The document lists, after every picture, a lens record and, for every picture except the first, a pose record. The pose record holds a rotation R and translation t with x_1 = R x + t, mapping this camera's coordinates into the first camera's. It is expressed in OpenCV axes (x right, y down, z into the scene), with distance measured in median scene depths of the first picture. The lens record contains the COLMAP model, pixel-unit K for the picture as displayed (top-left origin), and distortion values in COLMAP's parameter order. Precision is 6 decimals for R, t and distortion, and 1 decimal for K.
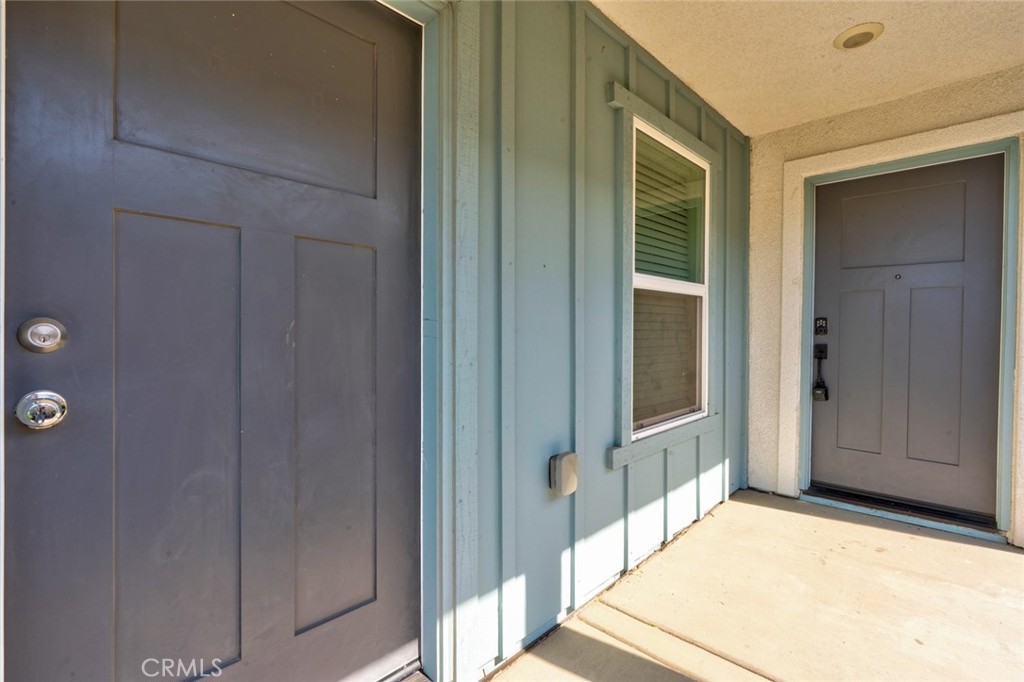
lens RADIAL K [[474.2, 0, 514.3], [0, 474.2, 327.6], [0, 0, 1]] dist [-0.001271, 0.000818]
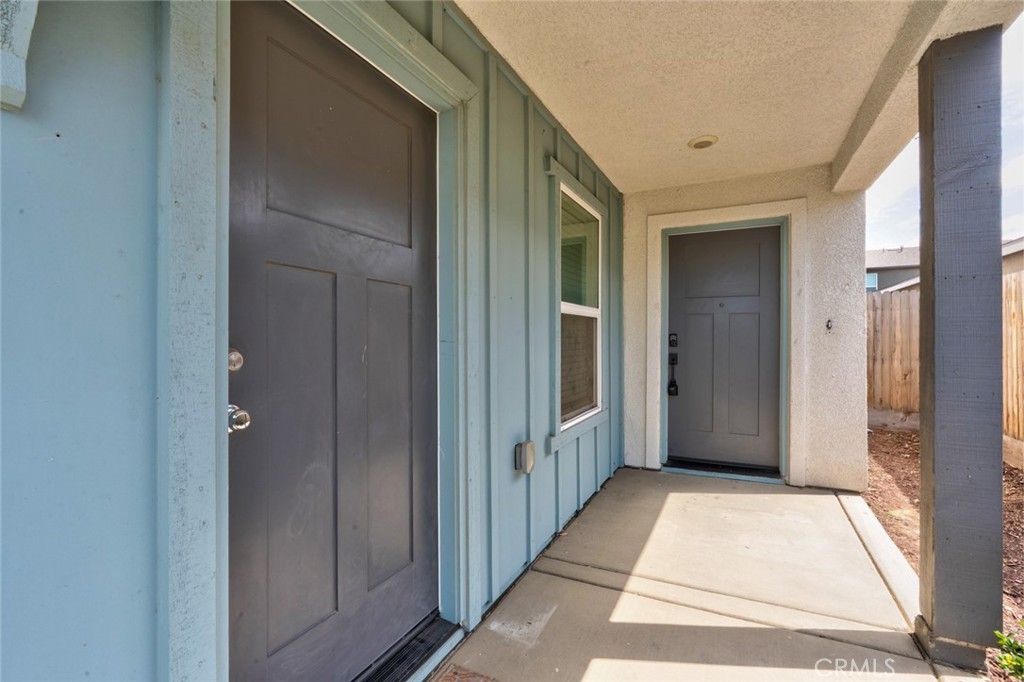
lens RADIAL K [[474.2, 0, 514.3], [0, 474.2, 327.6], [0, 0, 1]] dist [-0.001271, 0.000818]
pose [[0.951502, 0.002781, 0.307631, -0.271081], [0.003129, 0.999820, -0.018716, -0.020121], [-0.307627, 0.018771, 0.951322, -0.195493]]
